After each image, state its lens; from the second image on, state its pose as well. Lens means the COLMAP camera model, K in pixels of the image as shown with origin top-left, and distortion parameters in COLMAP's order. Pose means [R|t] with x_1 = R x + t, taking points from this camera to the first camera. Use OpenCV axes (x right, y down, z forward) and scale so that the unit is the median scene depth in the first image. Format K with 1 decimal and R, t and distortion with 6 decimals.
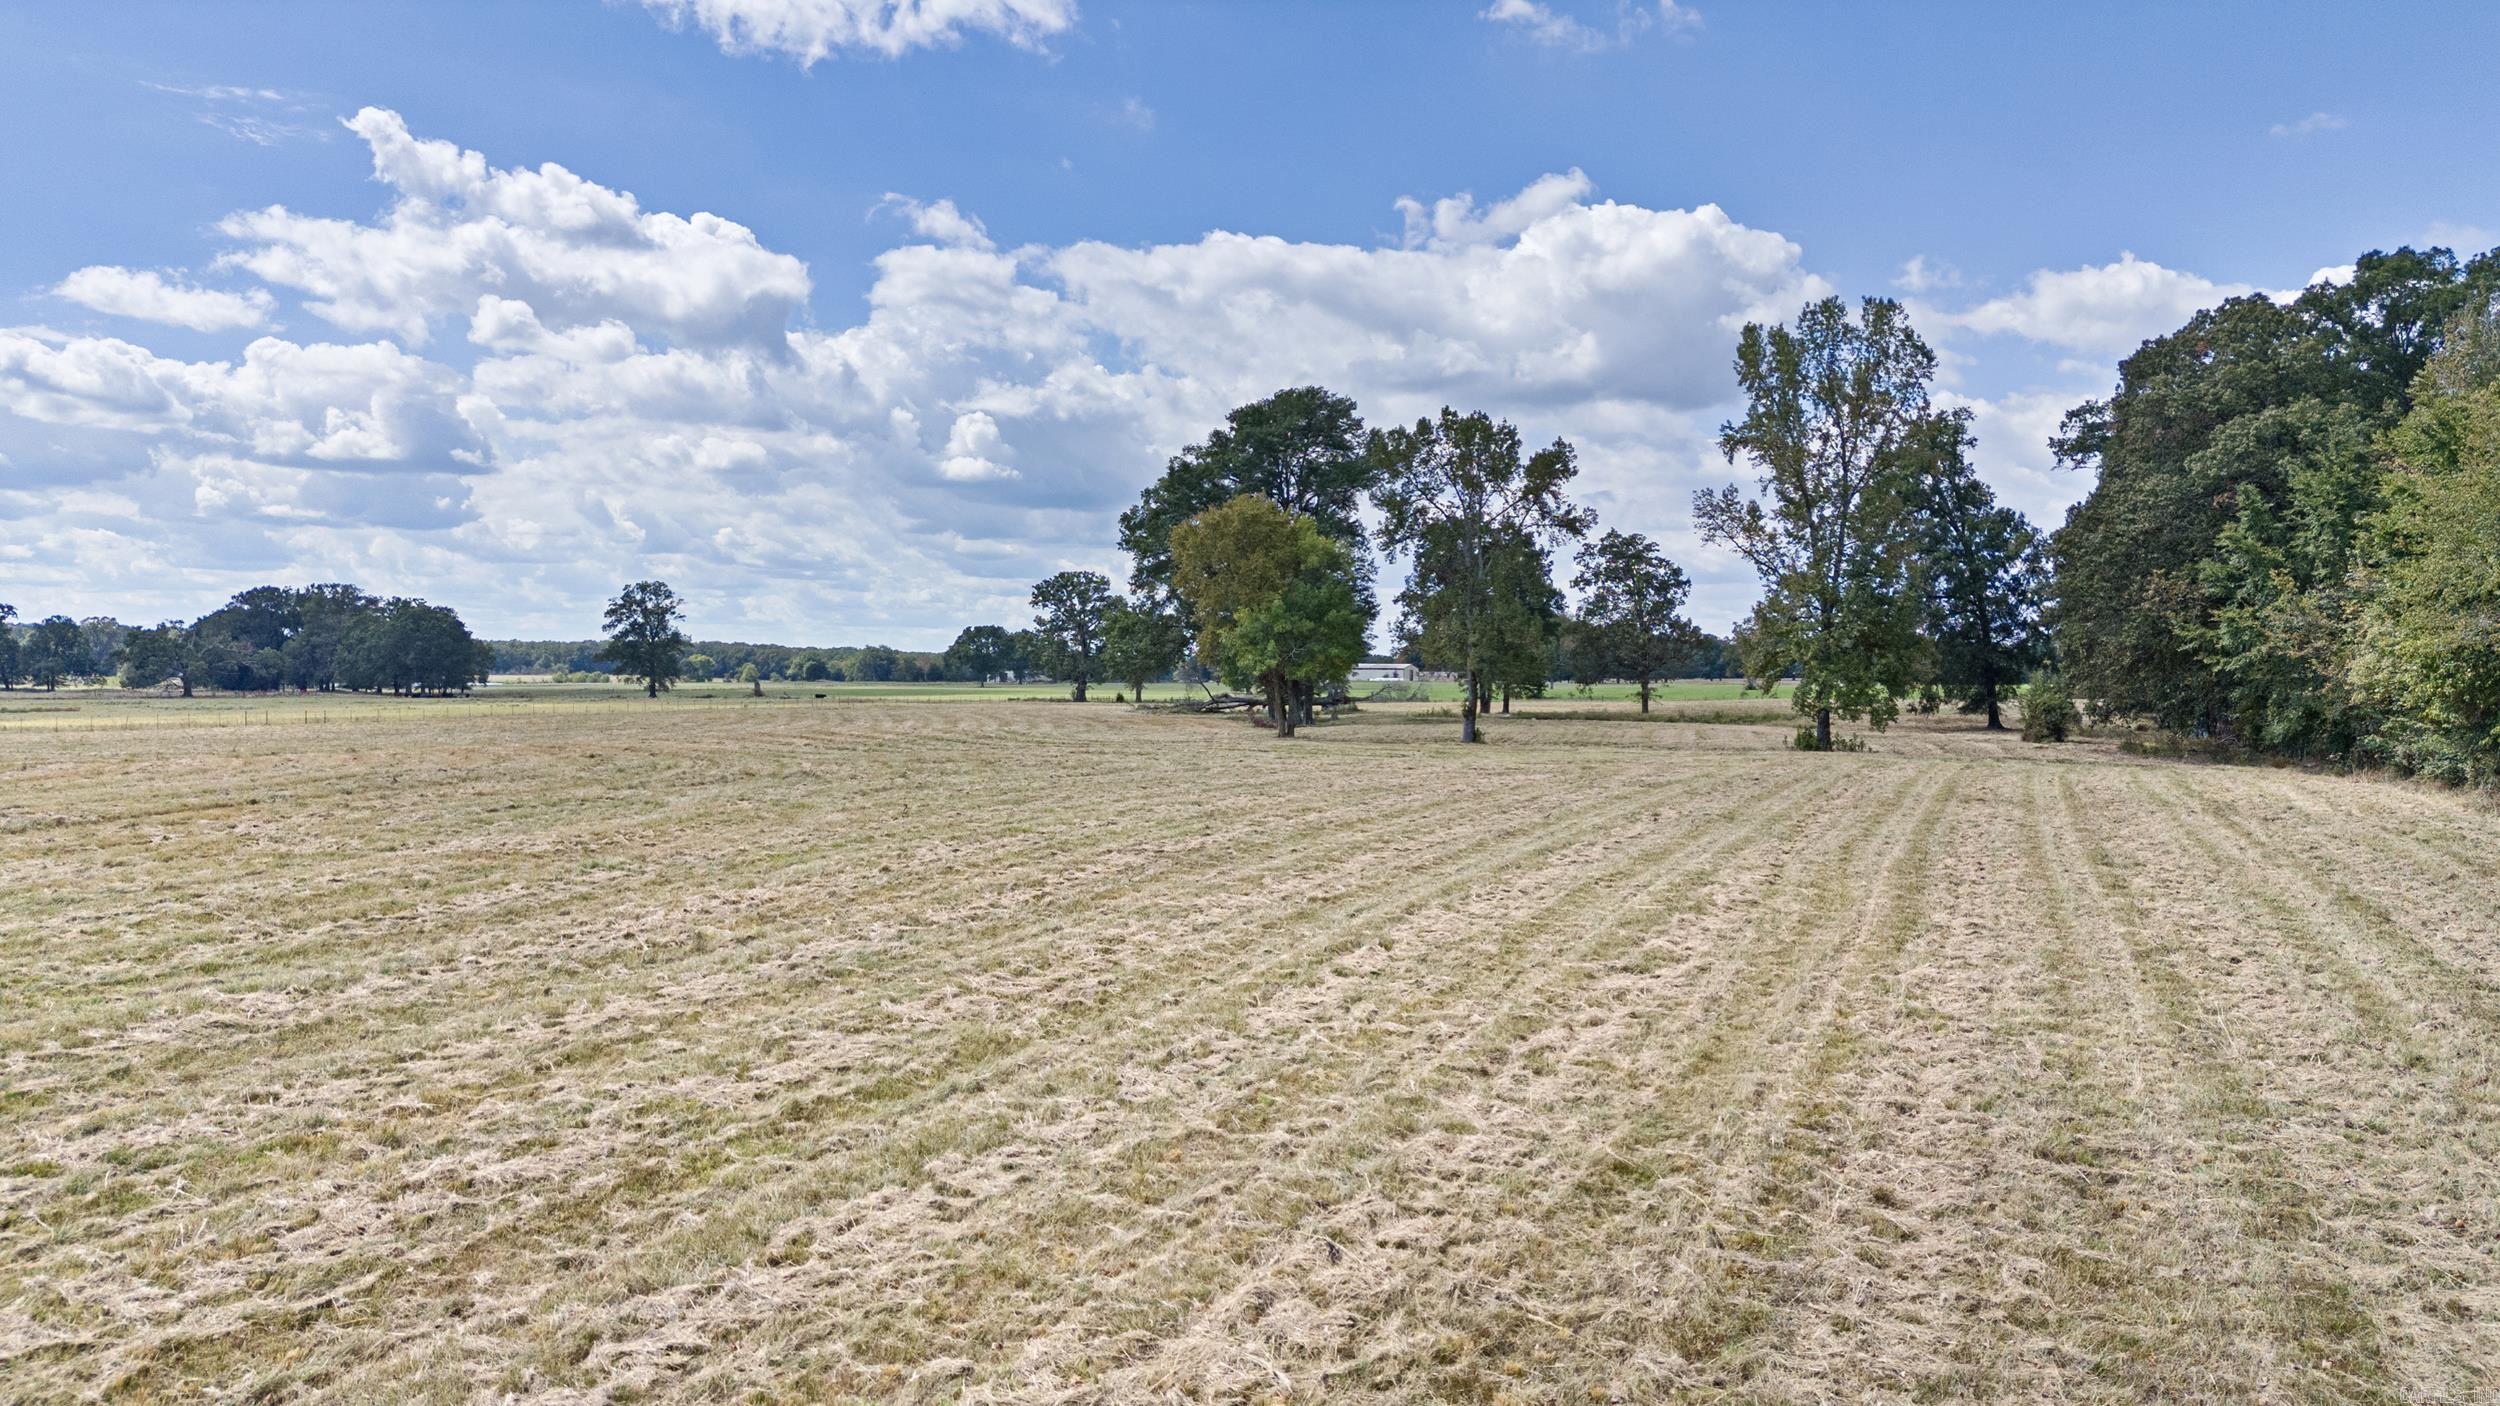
lens RADIAL K [[1840.3, 0, 1242.0], [0, 1840.3, 697.1], [0, 0, 1]] dist [0.065094, -0.058258]
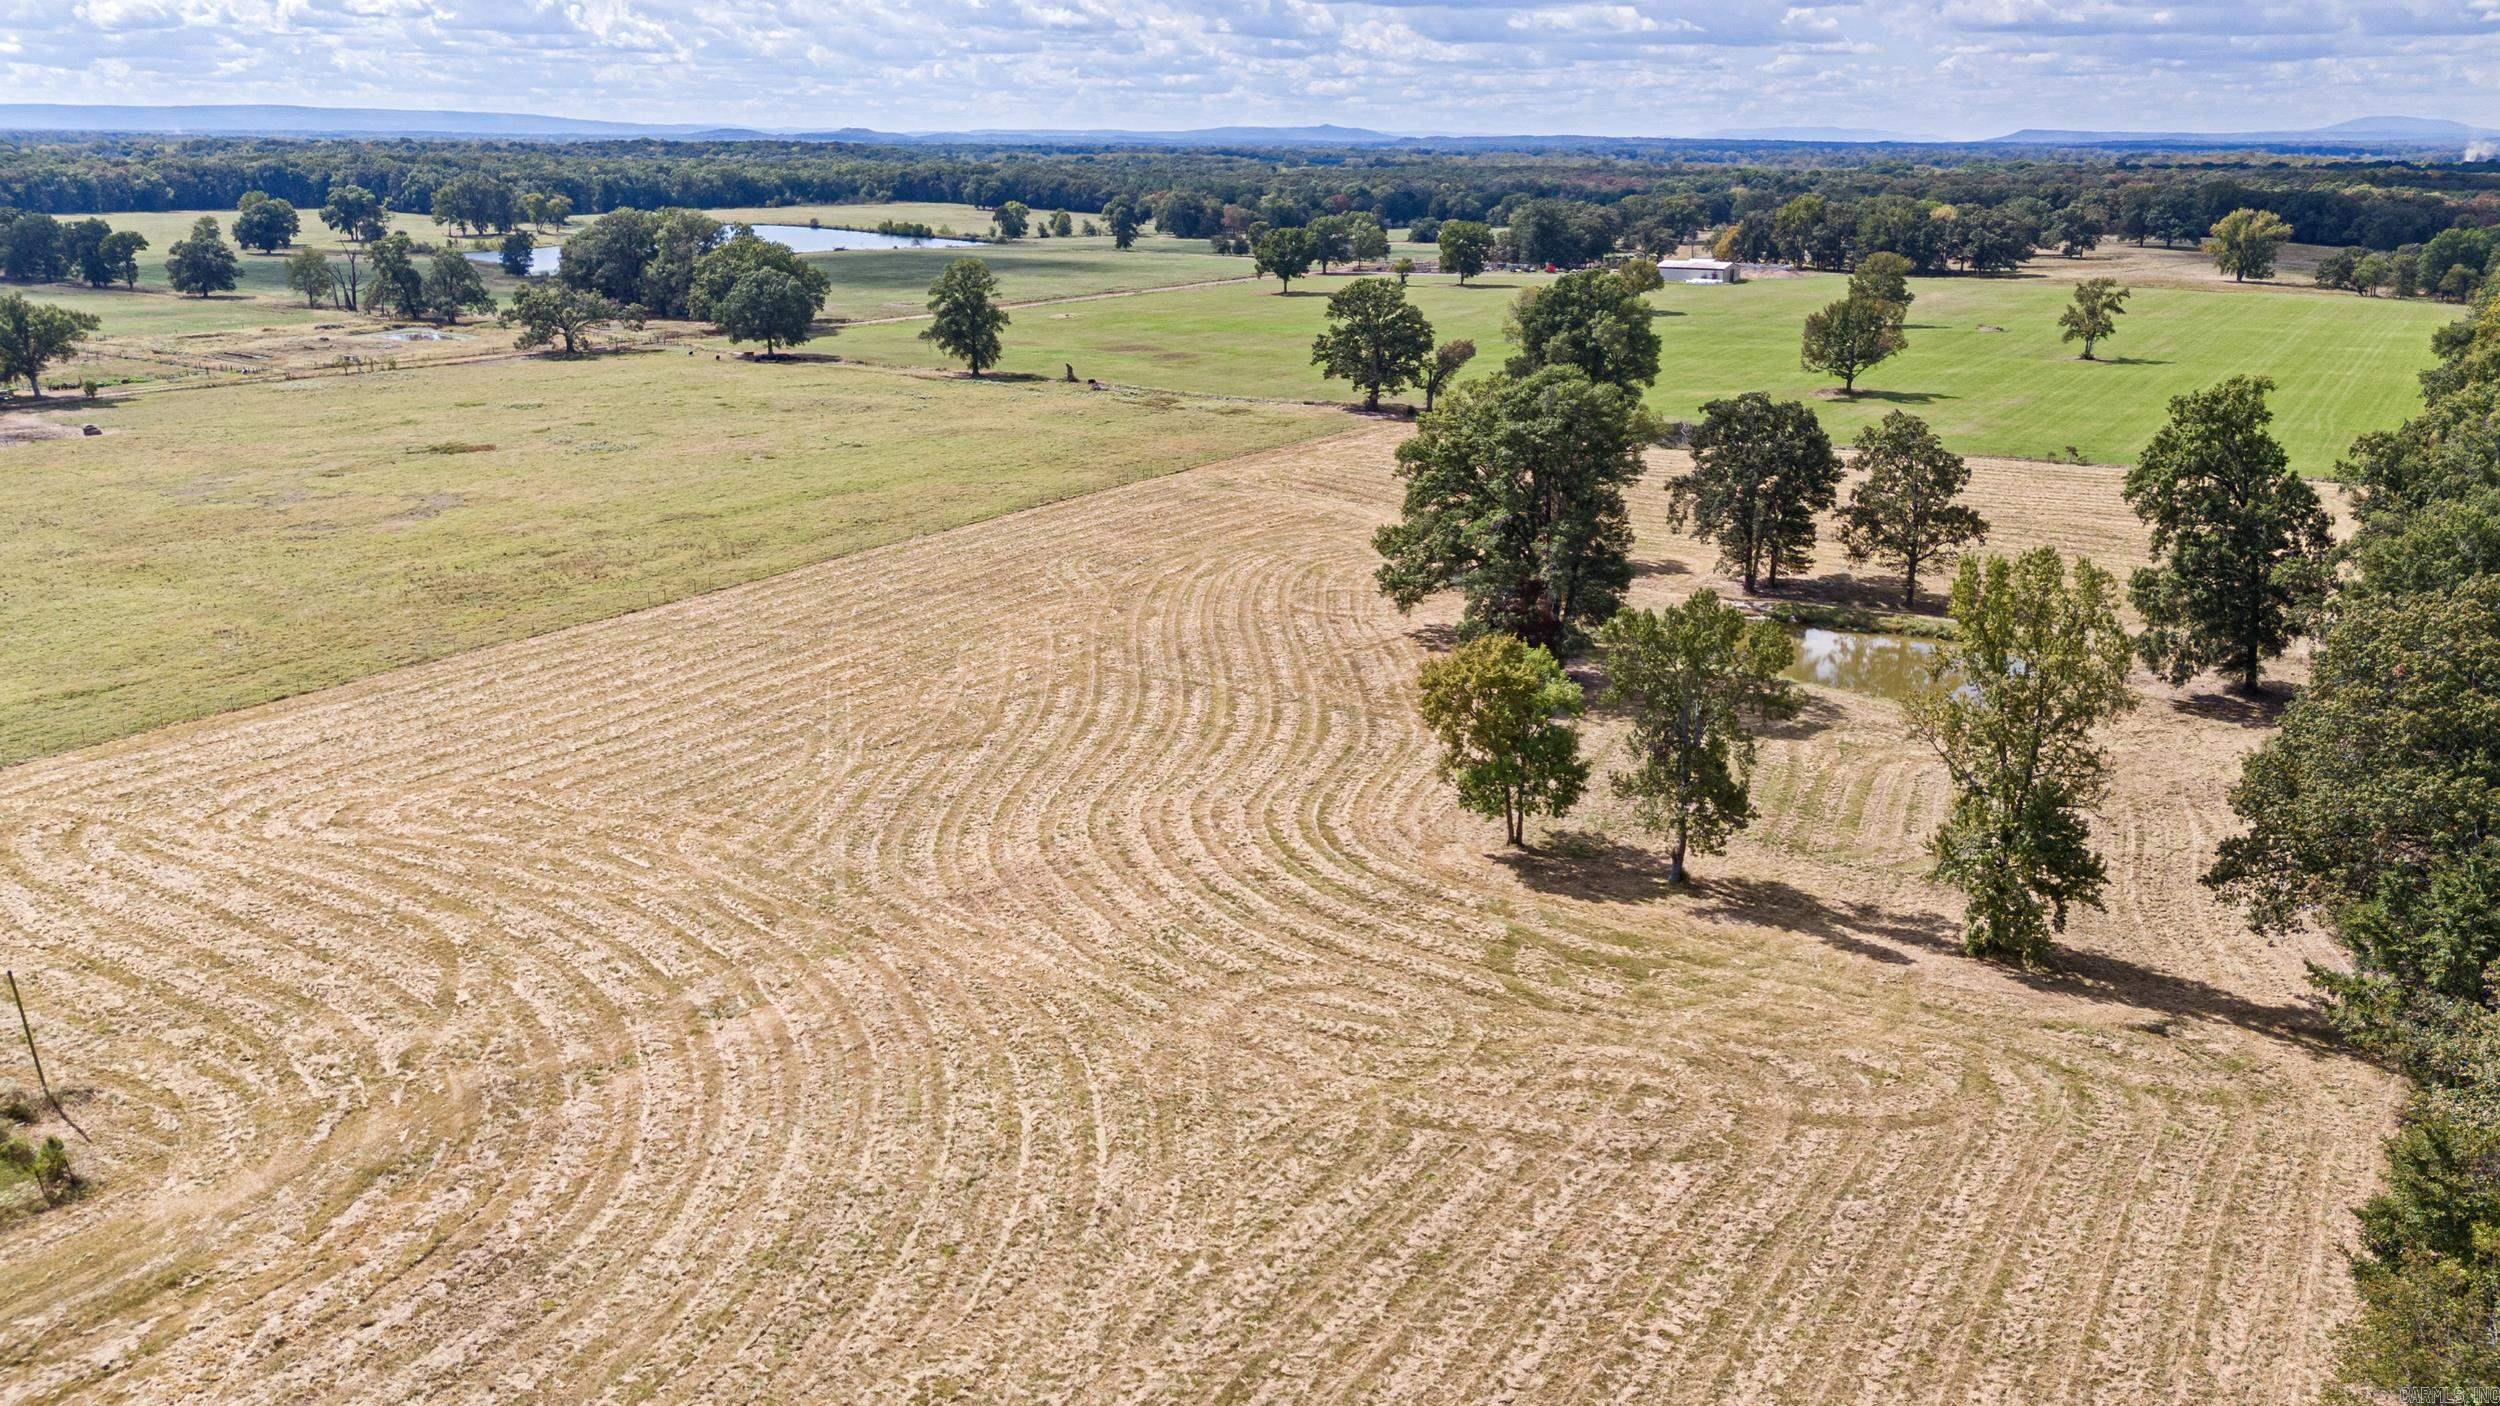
lens RADIAL K [[1840.3, 0, 1249.4], [0, 1840.3, 666.3], [0, 0, 1]] dist [0.065094, -0.058258]
pose [[0.986333, 0.047251, -0.157846, 0.025239], [-0.004383, 0.965182, 0.261543, -0.253027], [0.164708, -0.257276, 0.952198, -0.052564]]
